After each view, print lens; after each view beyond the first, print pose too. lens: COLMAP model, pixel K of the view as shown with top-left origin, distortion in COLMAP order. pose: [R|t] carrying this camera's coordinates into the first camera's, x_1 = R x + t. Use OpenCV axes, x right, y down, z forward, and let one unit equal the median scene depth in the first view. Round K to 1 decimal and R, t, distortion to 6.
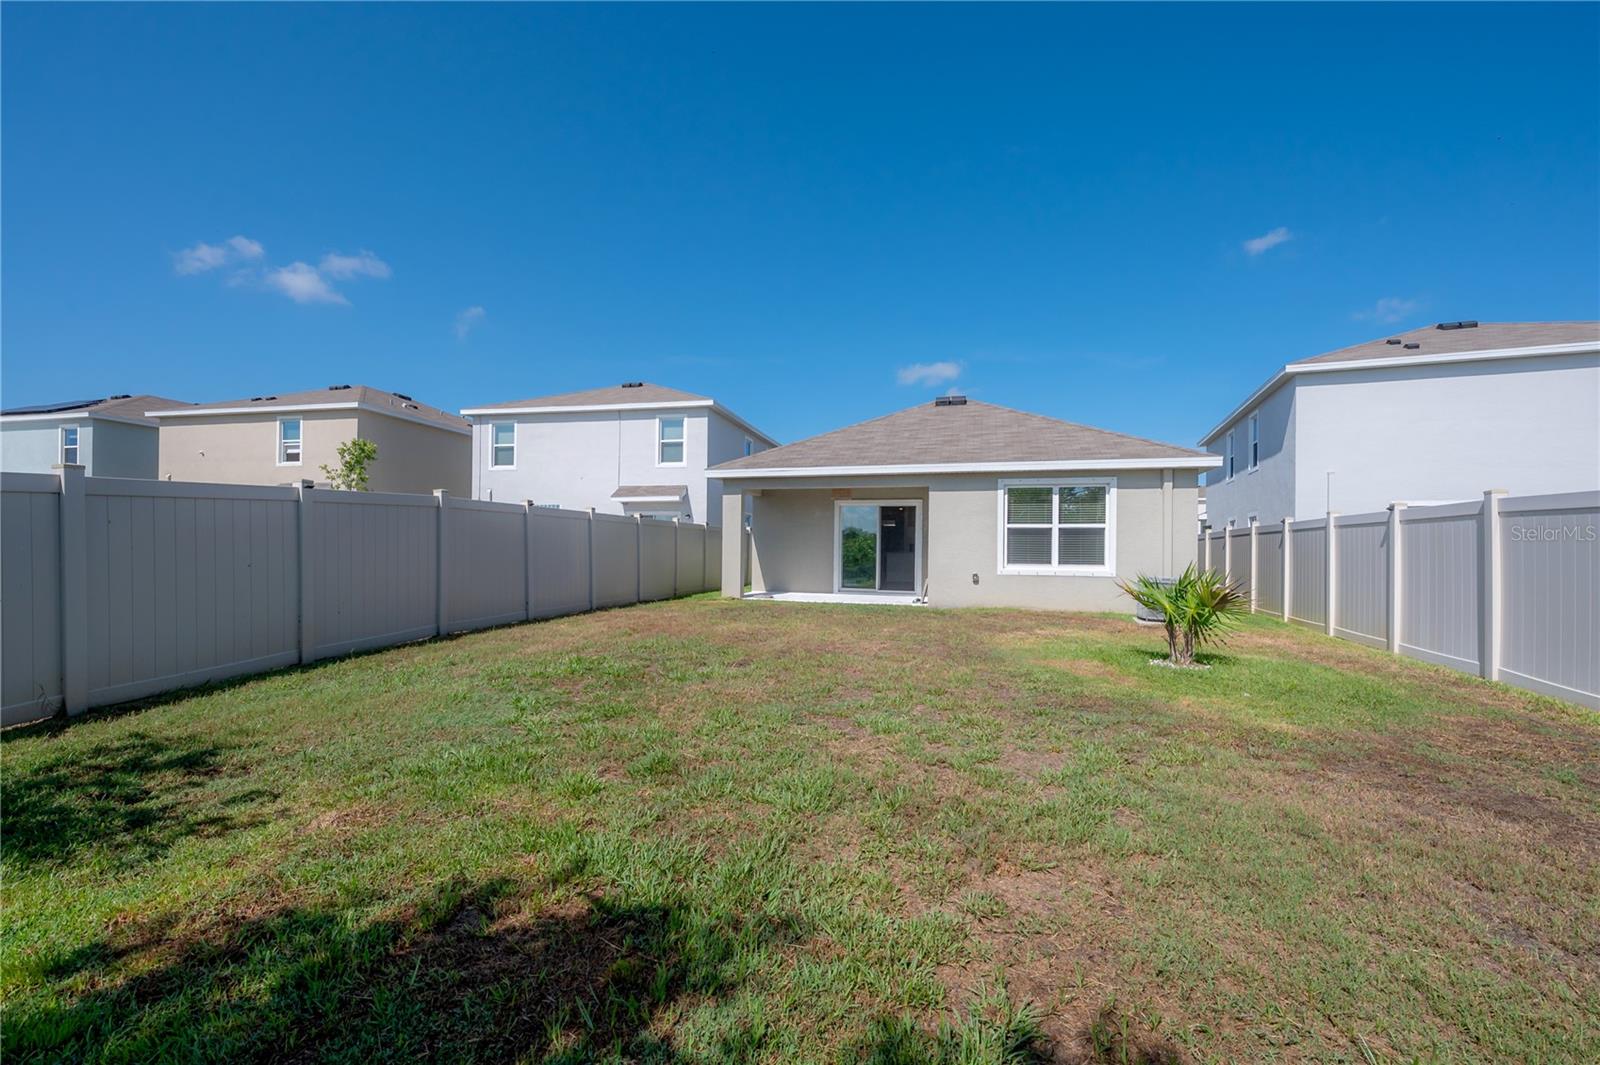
lens RADIAL K [[629.2, 0, 800.0], [0, 629.2, 532.5], [0, 0, 1]] dist [-0.000809, -0.000178]
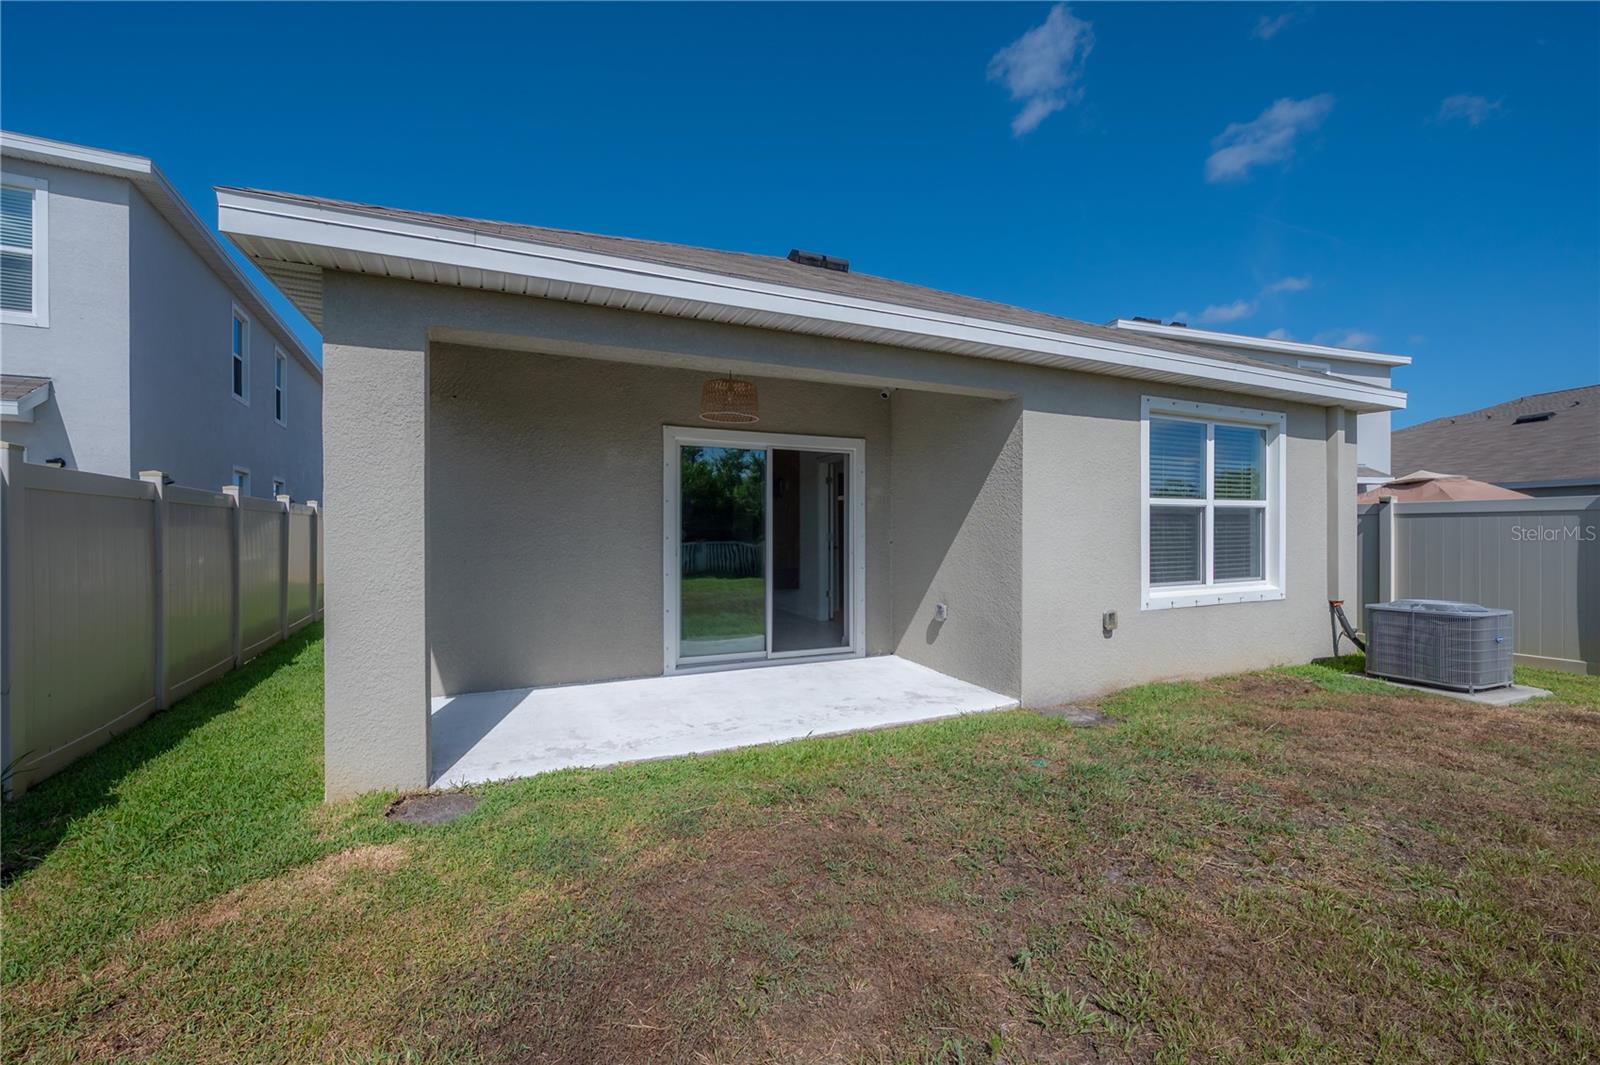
lens RADIAL K [[629.2, 0, 800.0], [0, 629.2, 532.5], [0, 0, 1]] dist [-0.000809, -0.000178]
pose [[0.764470, -0.004792, 0.644642, -0.152866], [-0.005719, 0.999883, 0.014215, 0.007393], [-0.644634, -0.014553, 0.764353, 0.816491]]
